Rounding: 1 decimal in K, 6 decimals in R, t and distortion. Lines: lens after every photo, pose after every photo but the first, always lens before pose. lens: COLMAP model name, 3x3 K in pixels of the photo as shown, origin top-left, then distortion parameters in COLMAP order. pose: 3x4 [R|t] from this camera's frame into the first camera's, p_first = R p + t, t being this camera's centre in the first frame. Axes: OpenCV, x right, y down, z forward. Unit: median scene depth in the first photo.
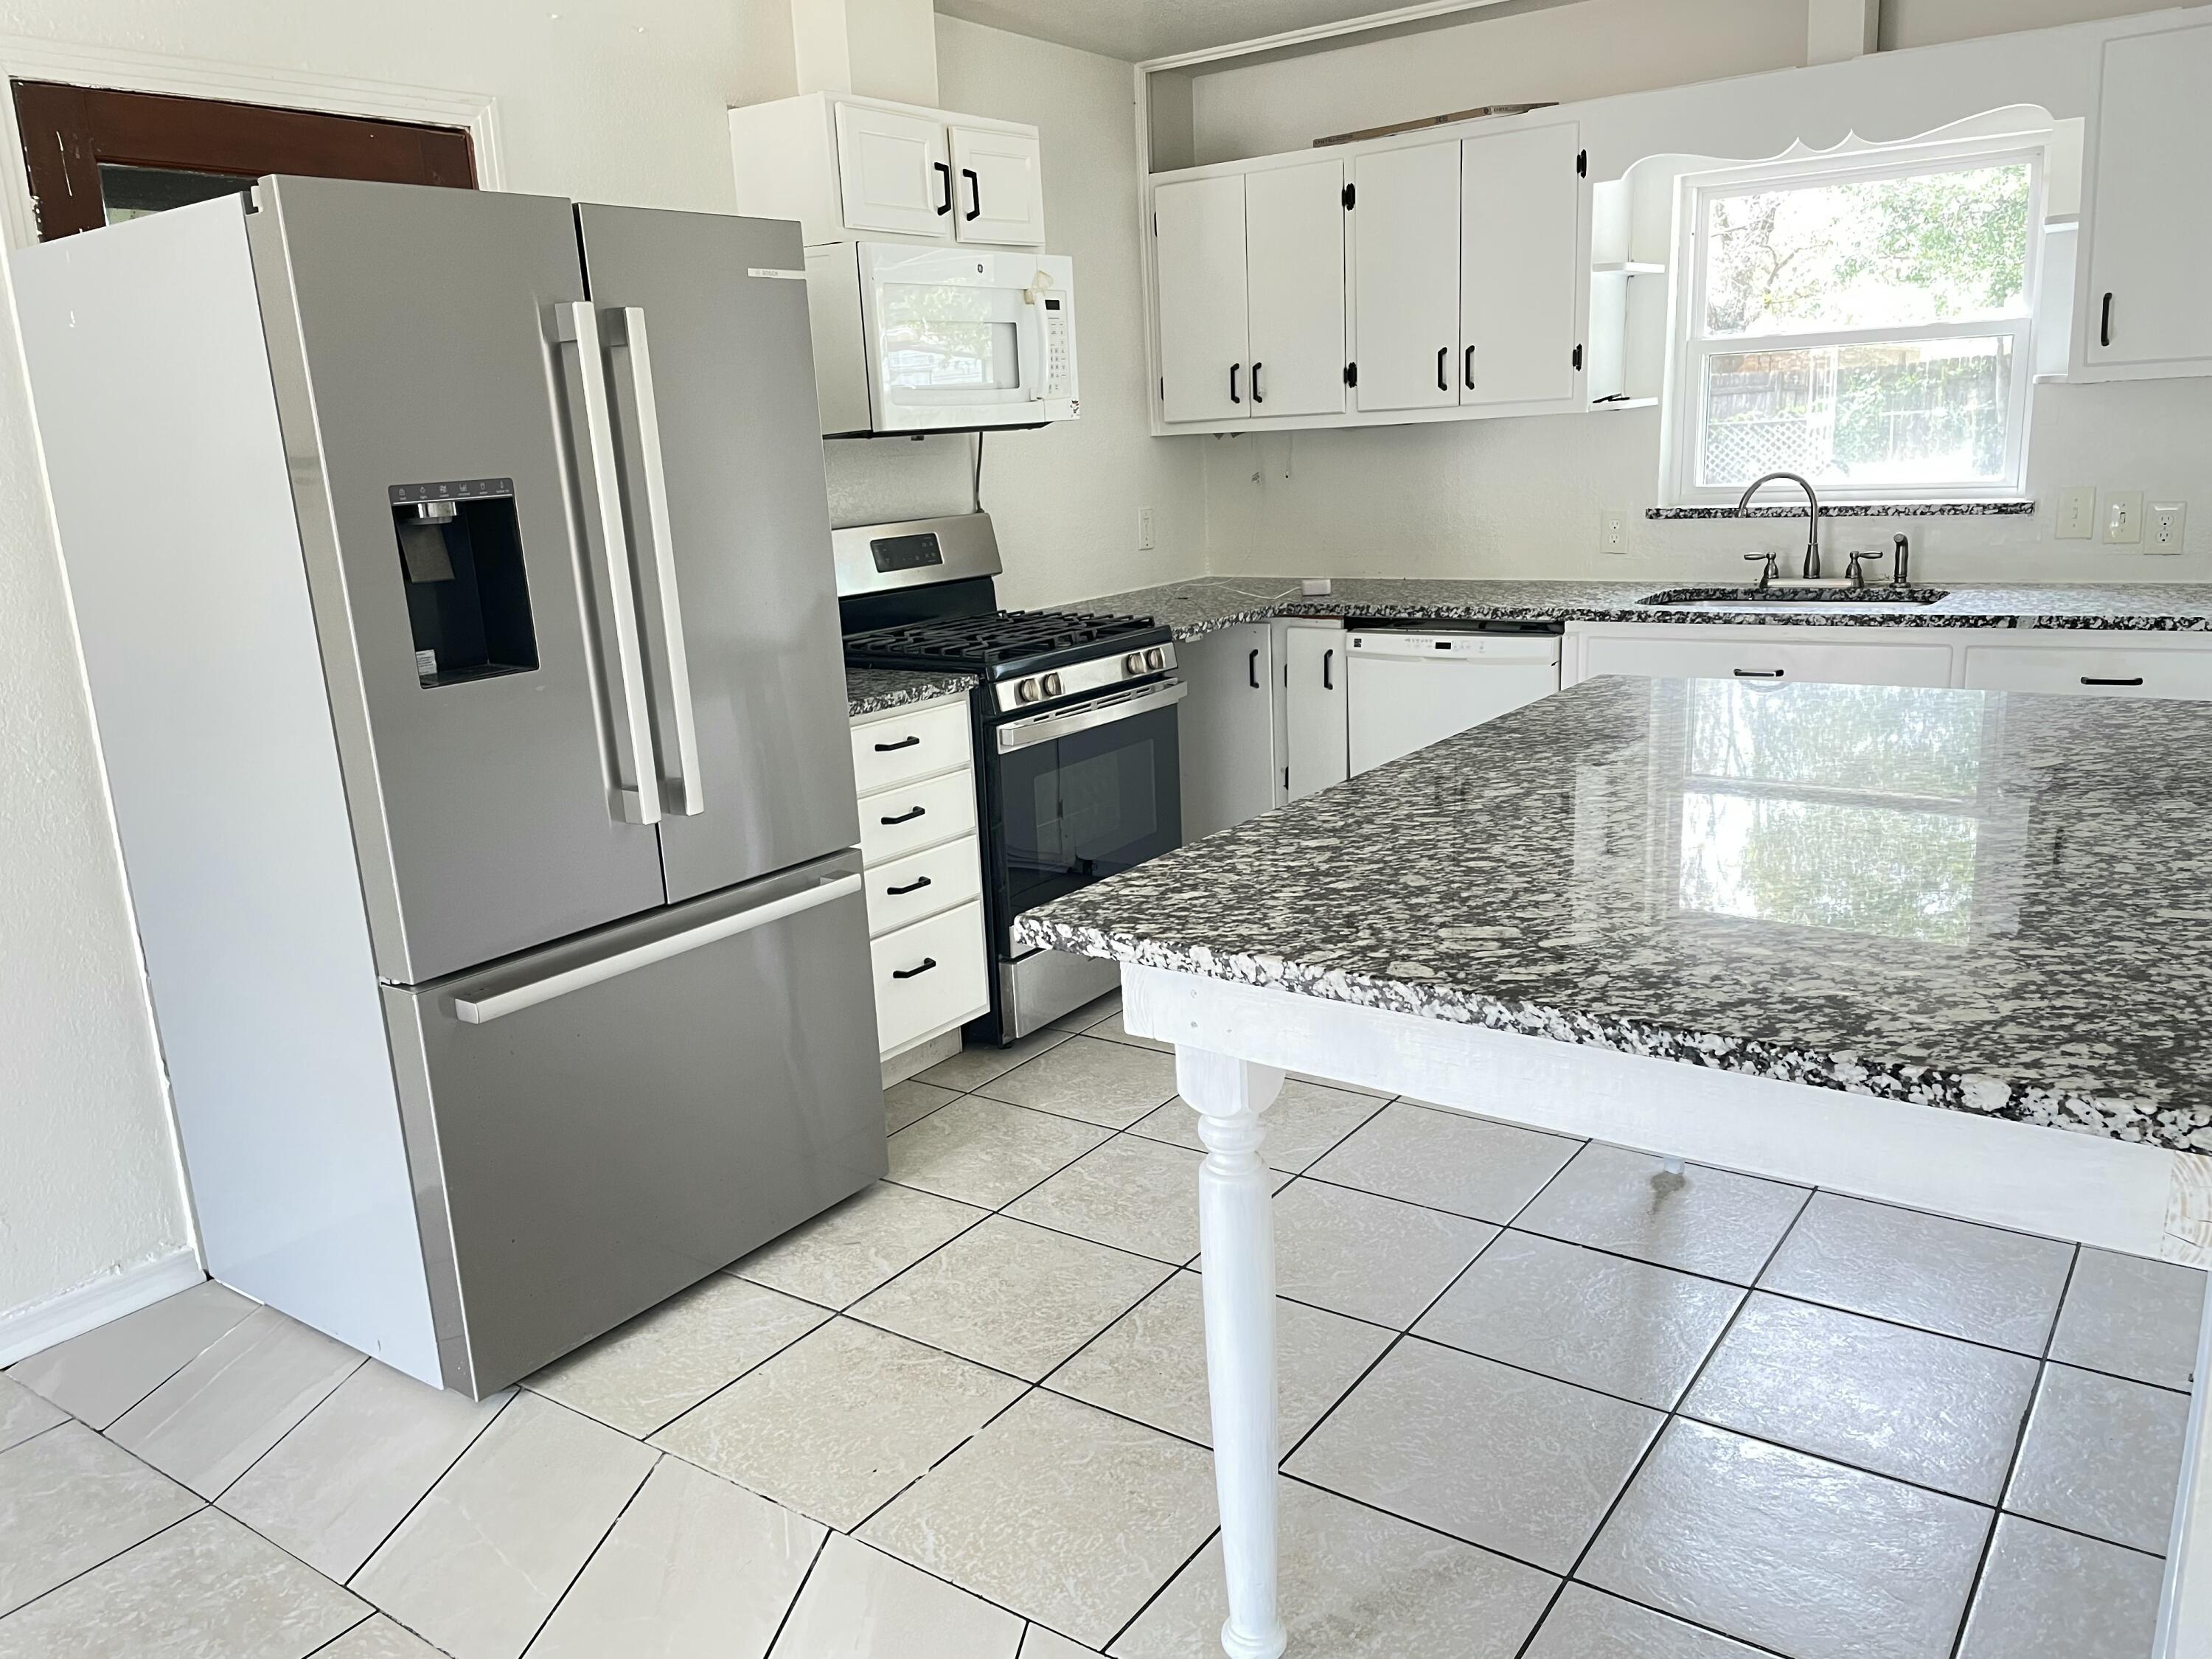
lens RADIAL K [[1650.5, 0, 1110.3], [0, 1650.5, 847.3], [0, 0, 1]] dist [0.093912, -0.119608]
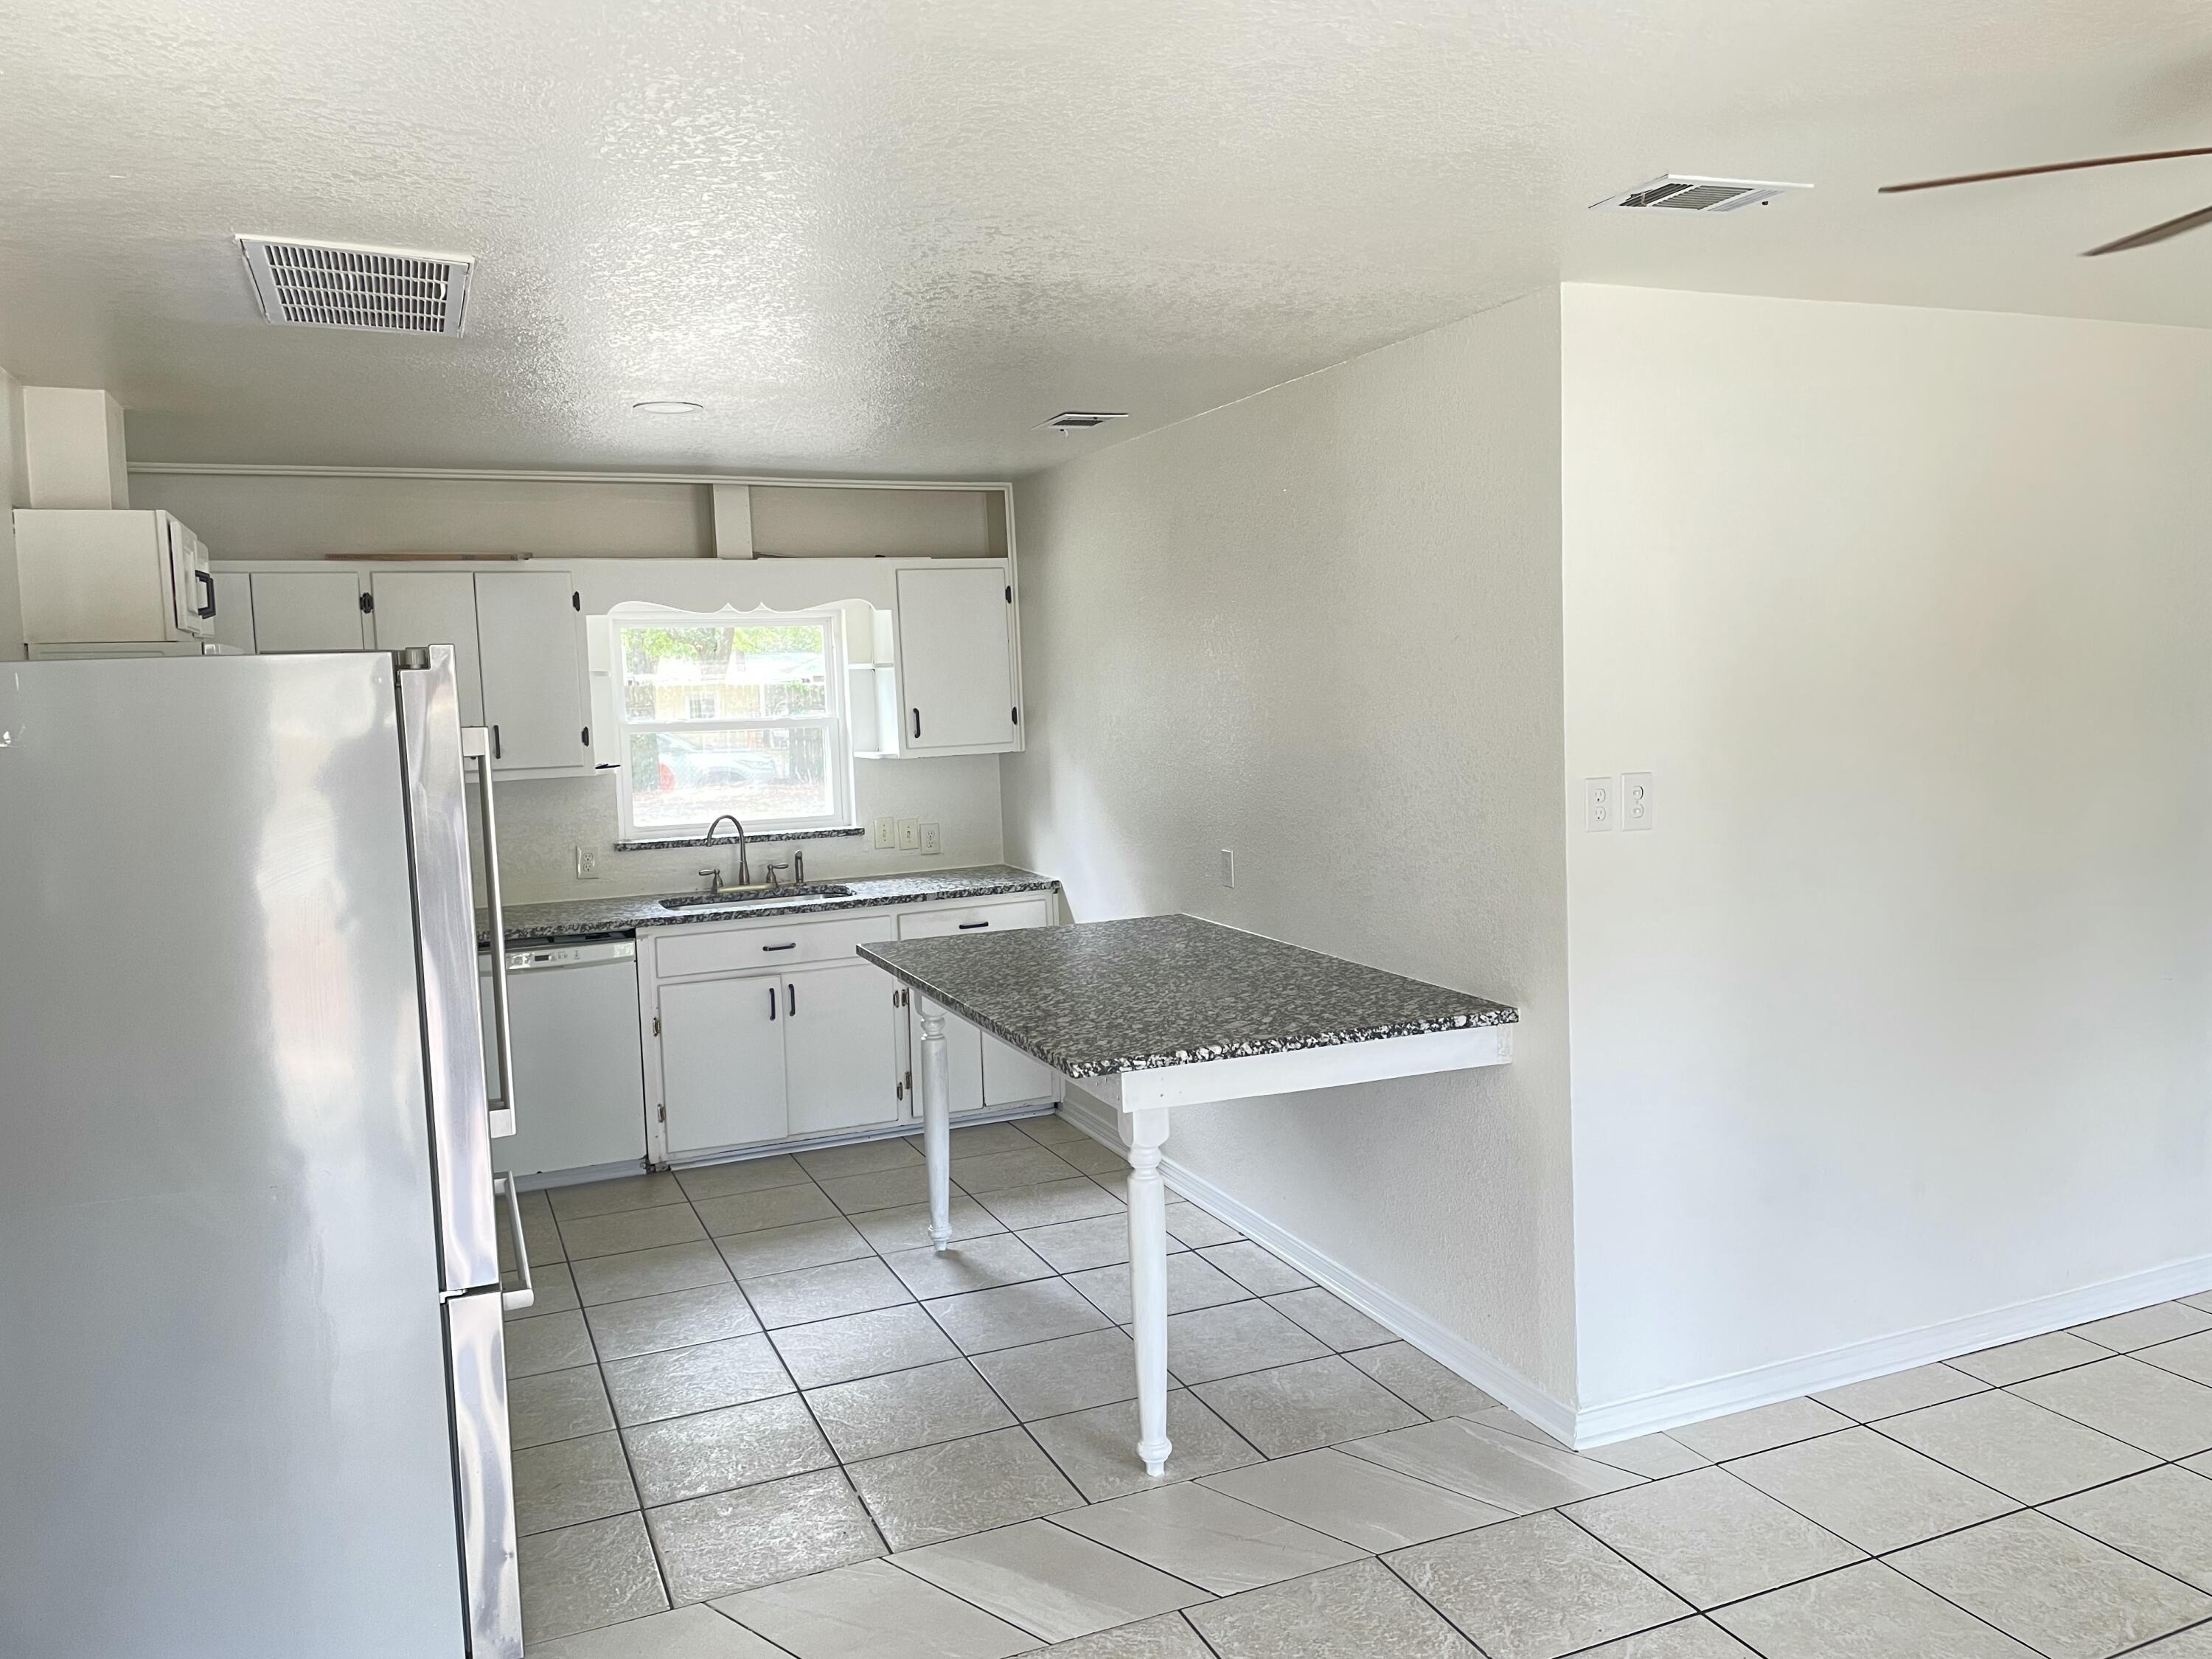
lens RADIAL K [[1679.4, 0, 1111.4], [0, 1679.4, 817.4], [0, 0, 1]] dist [0.097550, -0.136183]
pose [[0.521203, -0.040385, 0.852476, -0.792787], [0.215691, 0.972685, -0.085794, -0.027405], [-0.825727, 0.228587, 0.515678, -0.039384]]
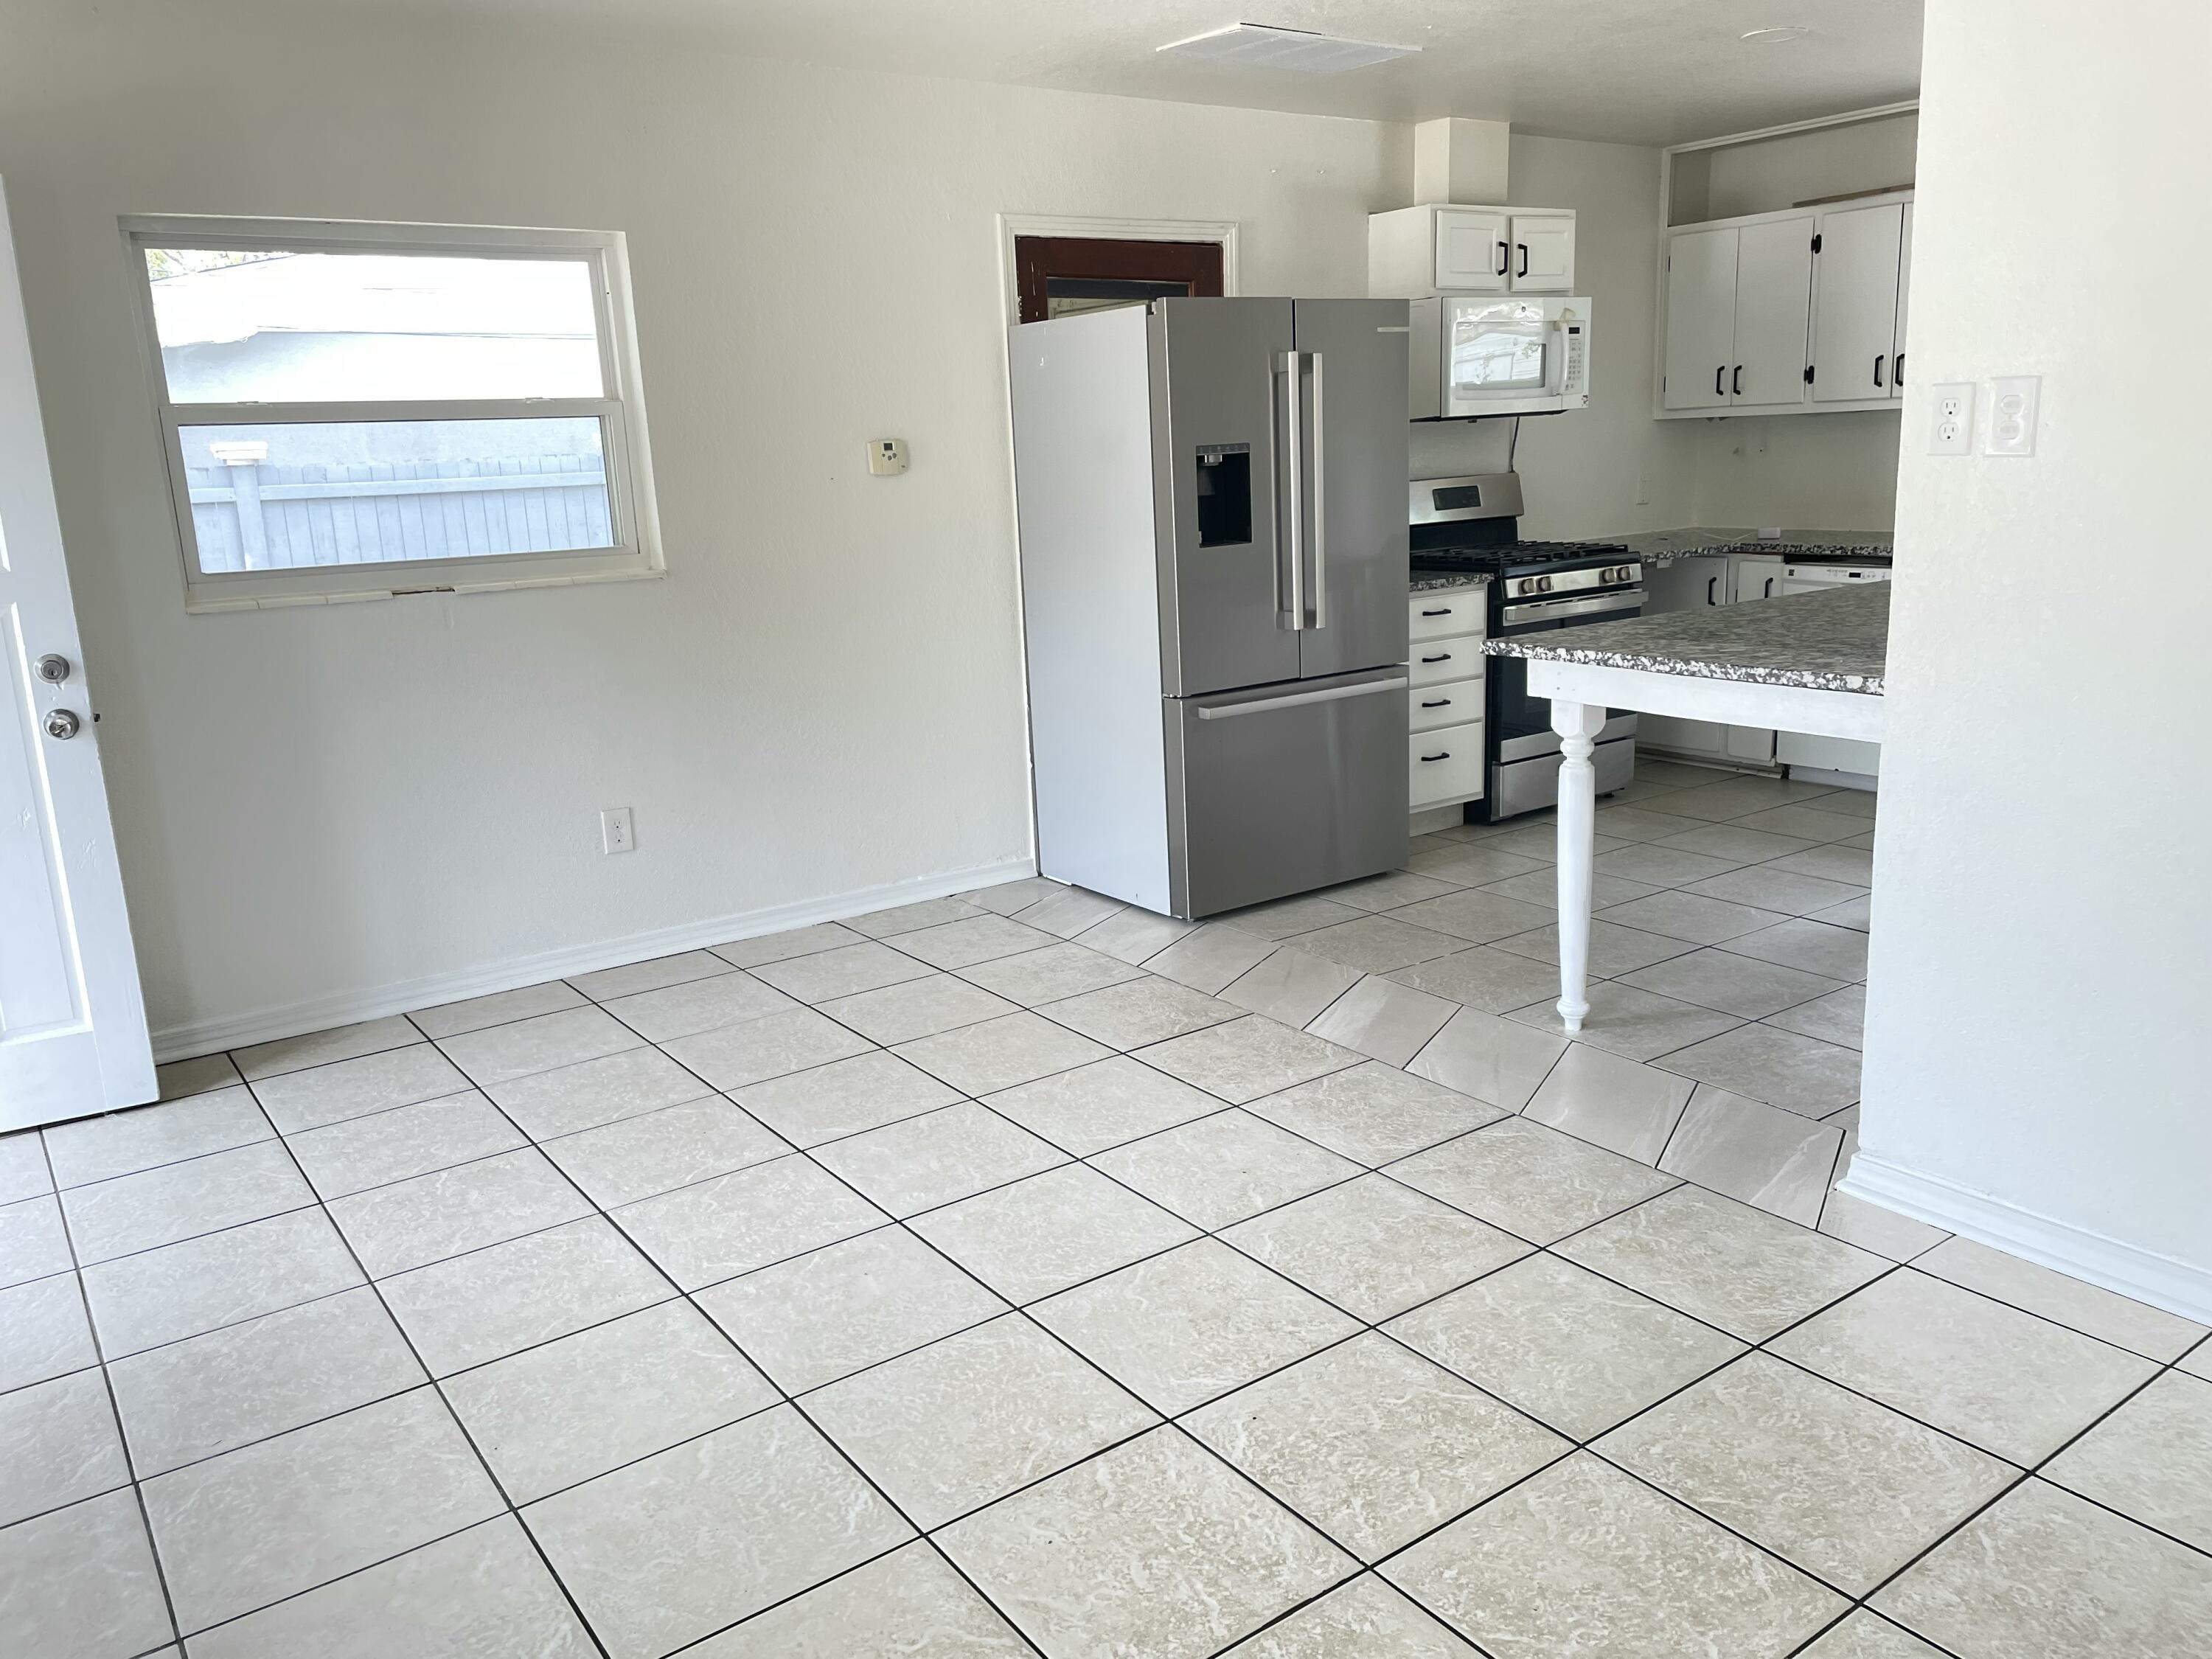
lens RADIAL K [[1679.4, 0, 1111.4], [0, 1679.4, 817.4], [0, 0, 1]] dist [0.097550, -0.136183]
pose [[0.945883, 0.082171, -0.313932, 0.096101], [-0.085635, 0.996323, 0.002764, 0.148859], [0.313005, 0.024269, 0.949441, -0.607151]]
